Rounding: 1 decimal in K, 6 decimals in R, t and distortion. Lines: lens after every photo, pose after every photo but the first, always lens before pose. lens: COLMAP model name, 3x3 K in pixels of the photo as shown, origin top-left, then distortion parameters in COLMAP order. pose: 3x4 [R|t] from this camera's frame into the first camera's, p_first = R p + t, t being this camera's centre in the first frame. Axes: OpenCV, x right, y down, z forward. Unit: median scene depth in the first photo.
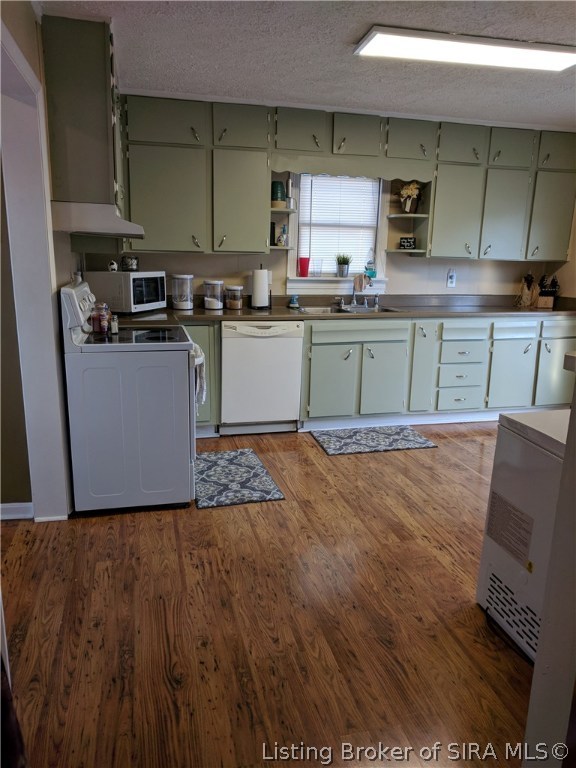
lens RADIAL K [[580.8, 0, 283.1], [0, 580.8, 384.1], [0, 0, 1]] dist [0.005197, 0.015701]
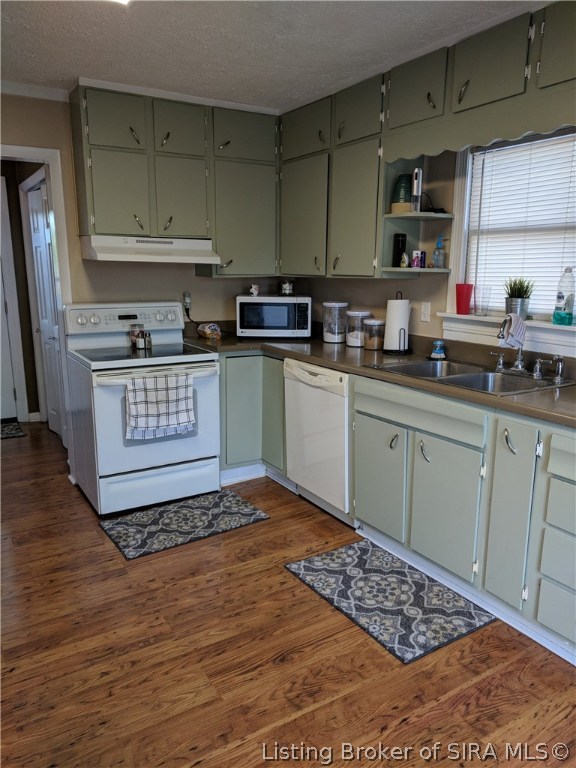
lens RADIAL K [[580.8, 0, 286.9], [0, 580.8, 383.9], [0, 0, 1]] dist [0.005197, 0.015701]
pose [[0.302049, 0.172584, -0.937540, 0.661602], [-0.210571, 0.971262, 0.110952, -0.158982], [0.929745, 0.163906, 0.329710, 0.703184]]
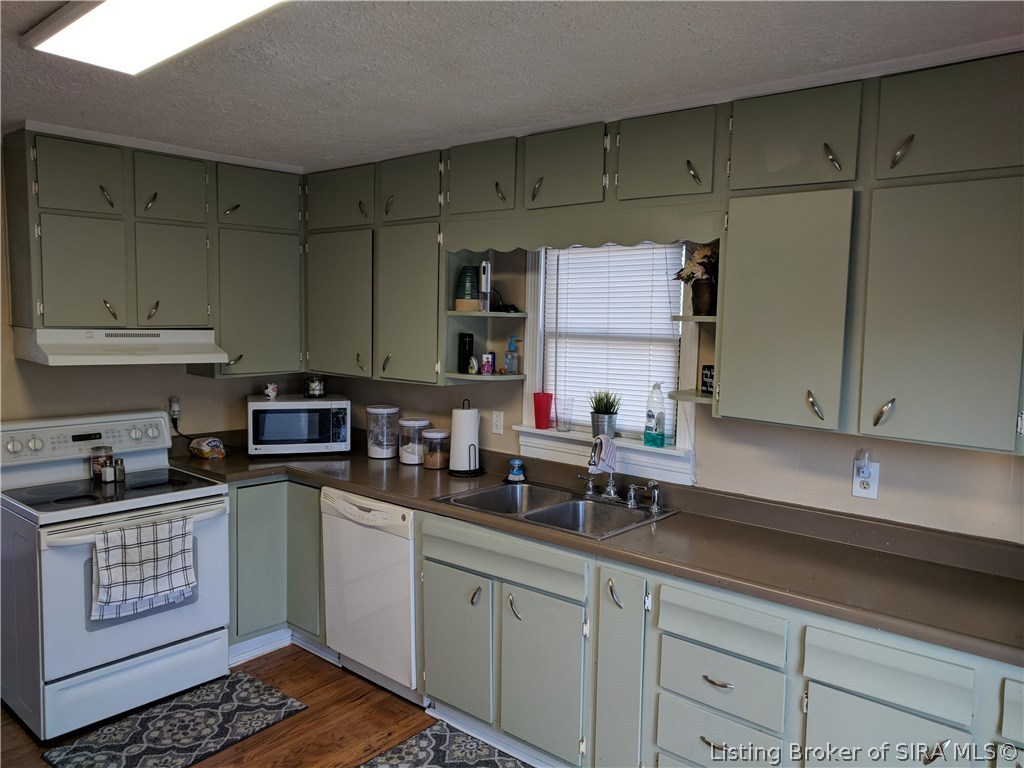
lens RADIAL K [[774.5, 0, 516.8], [0, 774.5, 380.4], [0, 0, 1]] dist [0.005197, 0.015701]
pose [[0.575518, 0.062740, -0.815379, 0.681428], [-0.187215, 0.980682, -0.056682, -0.206602], [0.796071, 0.185273, 0.576146, 0.629911]]
